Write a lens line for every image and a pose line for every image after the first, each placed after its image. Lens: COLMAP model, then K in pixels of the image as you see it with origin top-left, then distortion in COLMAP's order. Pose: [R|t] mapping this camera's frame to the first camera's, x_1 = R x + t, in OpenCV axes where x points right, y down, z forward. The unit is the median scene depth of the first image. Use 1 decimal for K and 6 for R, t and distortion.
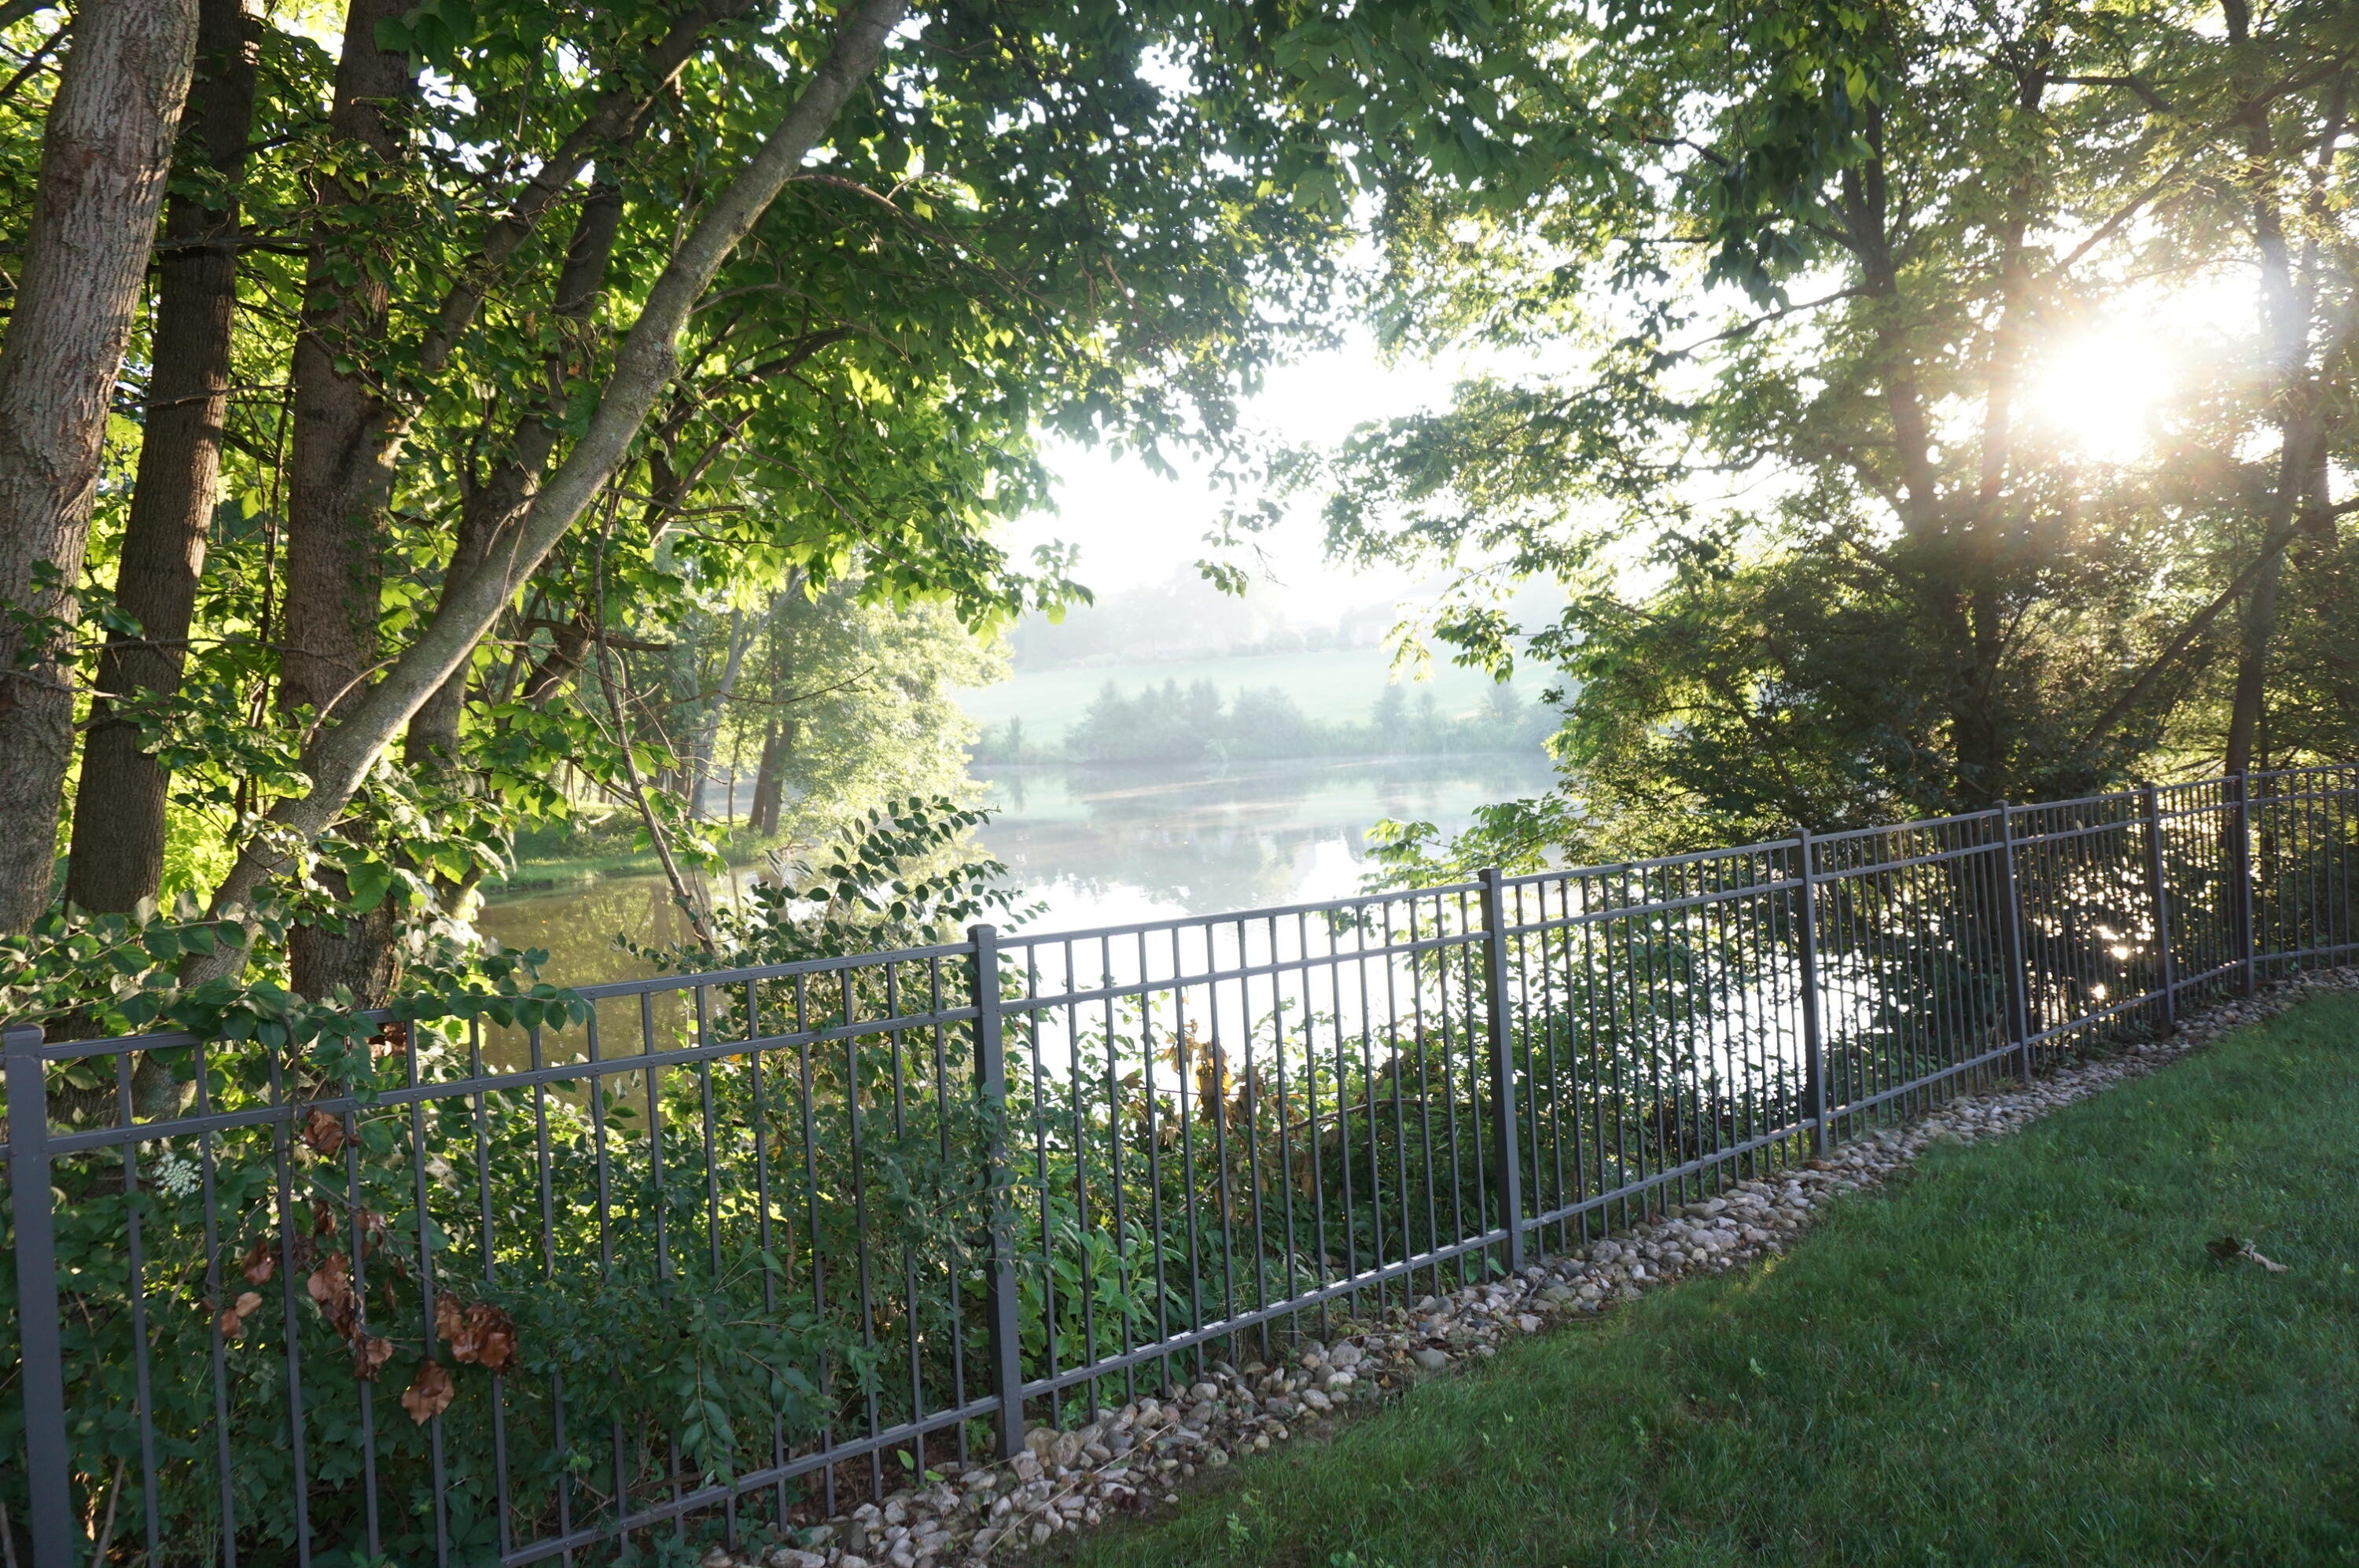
lens RADIAL K [[1596.5, 0, 1179.5], [0, 1596.5, 784.0], [0, 0, 1]] dist [-0.037093, -0.001037]
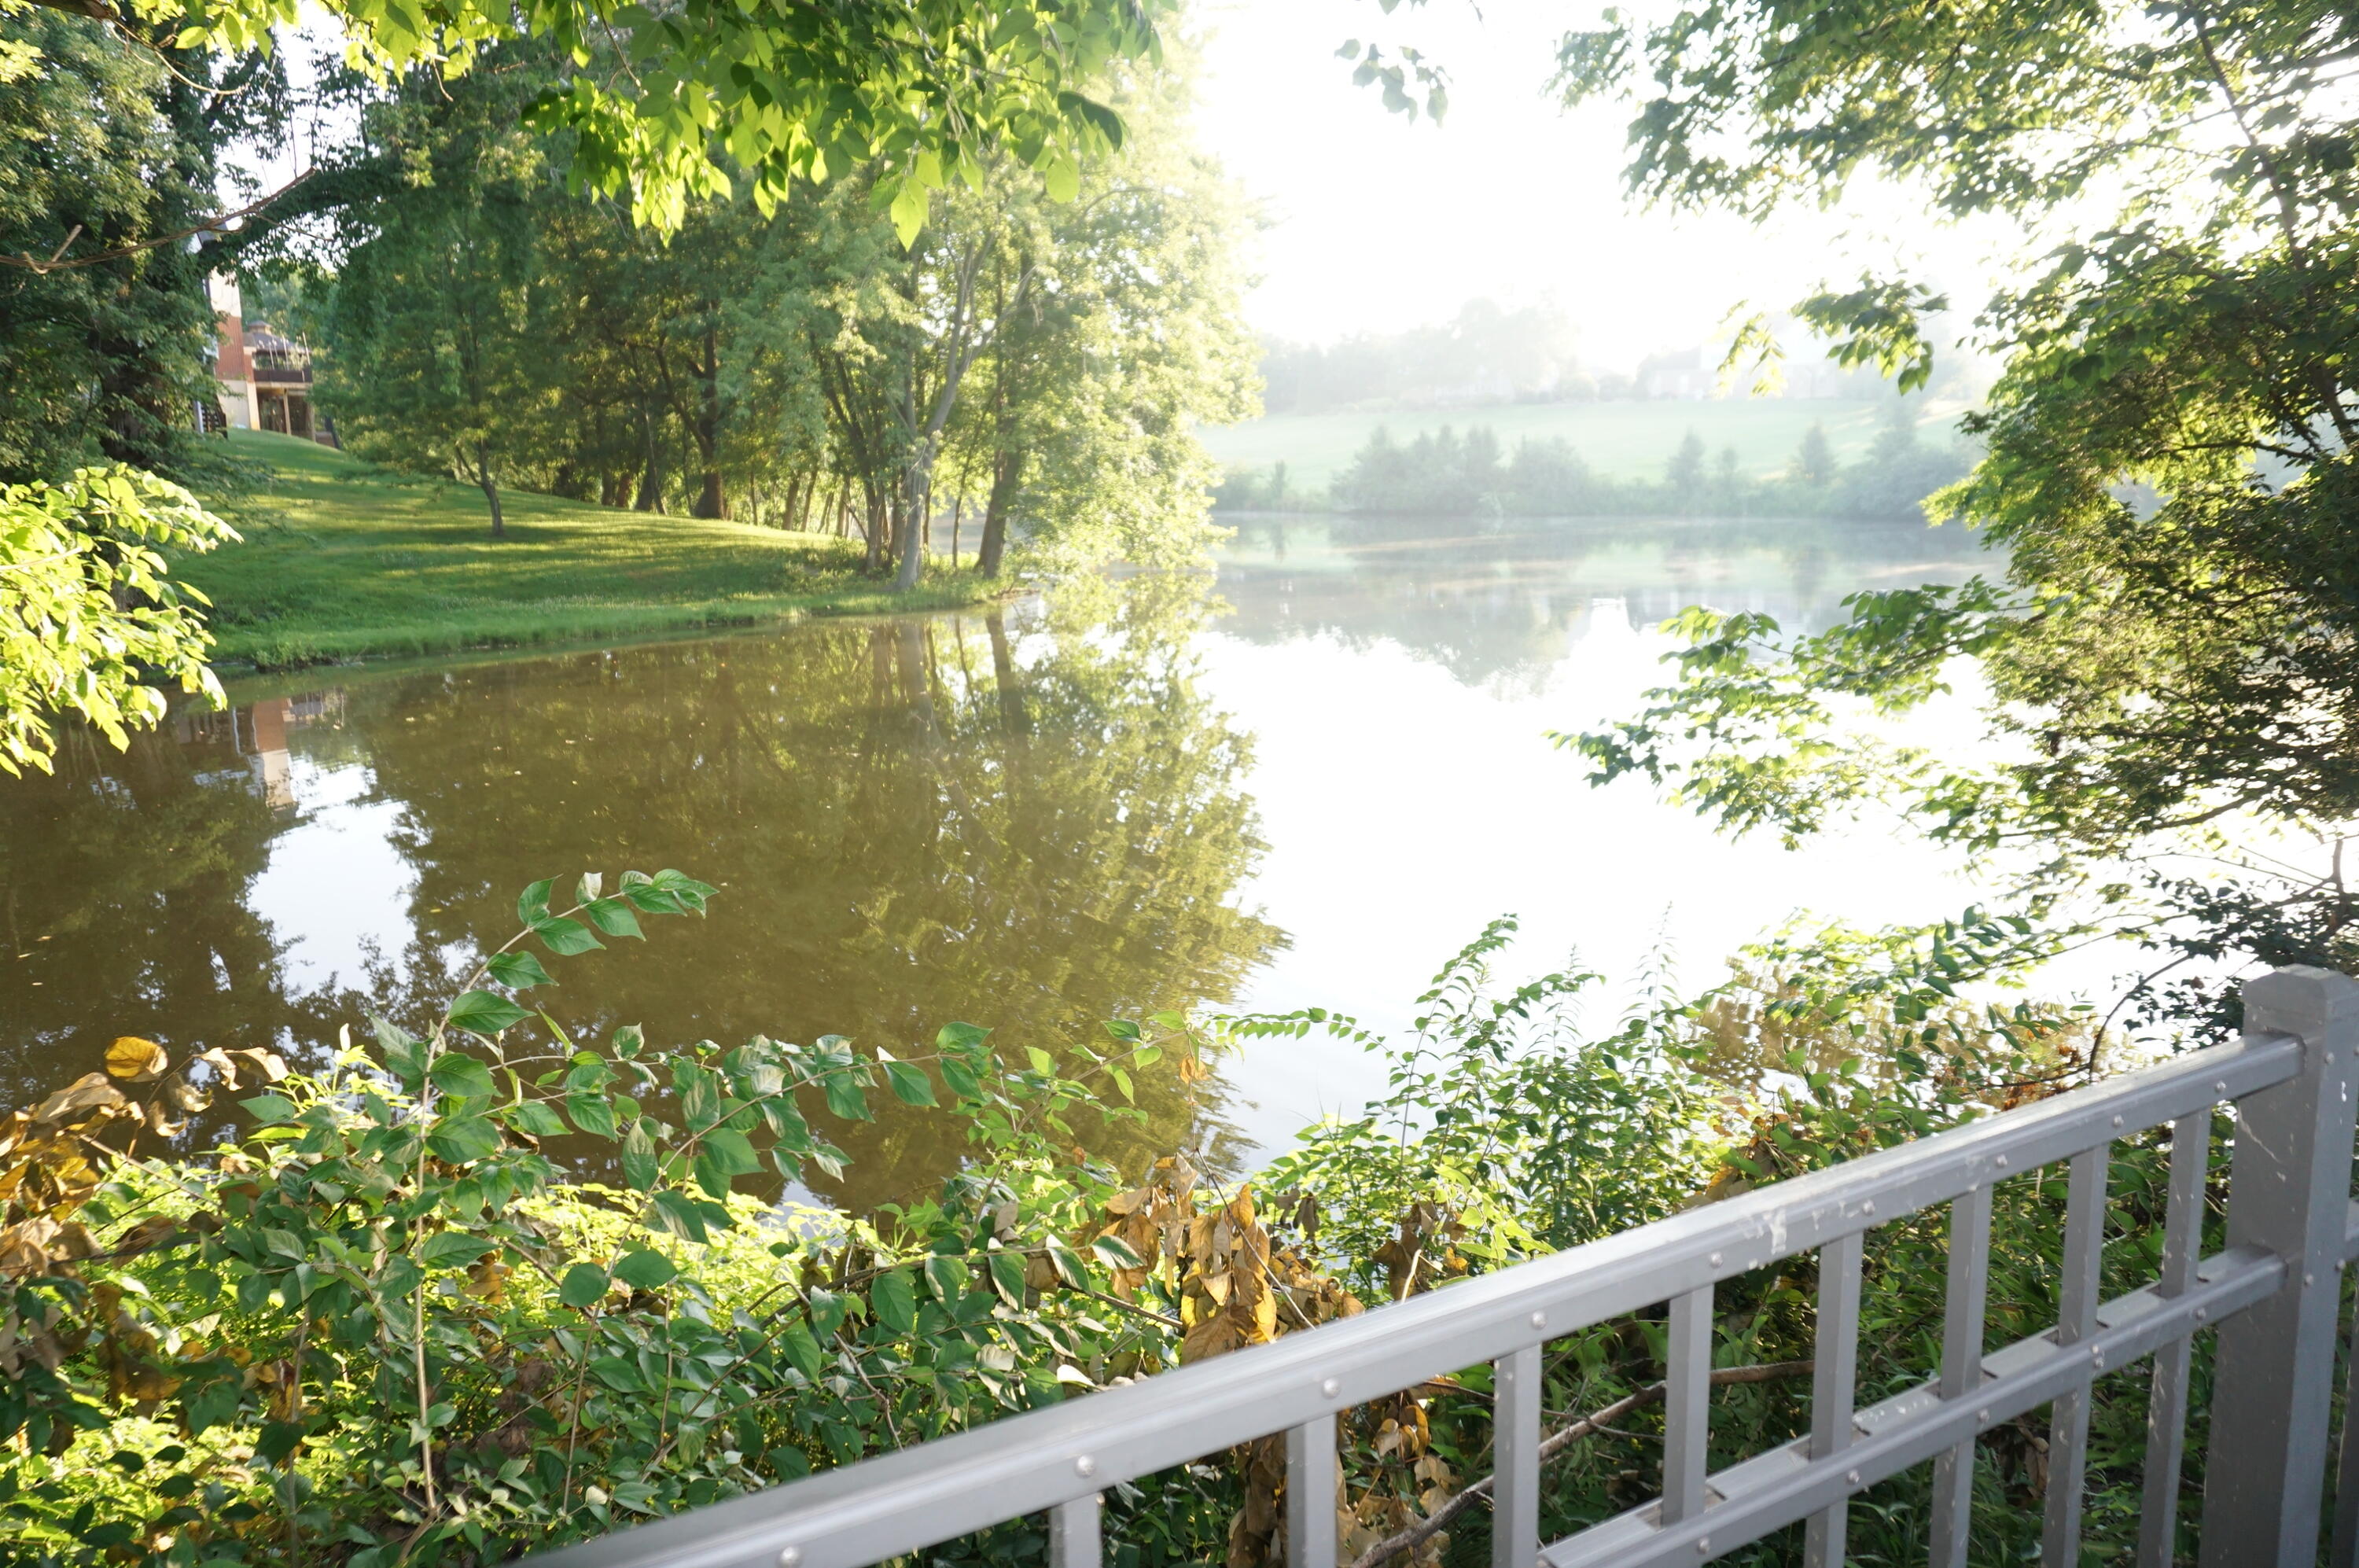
lens RADIAL K [[1596.5, 0, 1179.5], [0, 1596.5, 784.0], [0, 0, 1]] dist [-0.037093, -0.001037]
pose [[0.984981, 0.062988, -0.160765, 0.010278], [-0.037320, 0.986741, 0.157953, -0.000082], [0.168583, -0.149581, 0.974272, 0.104786]]
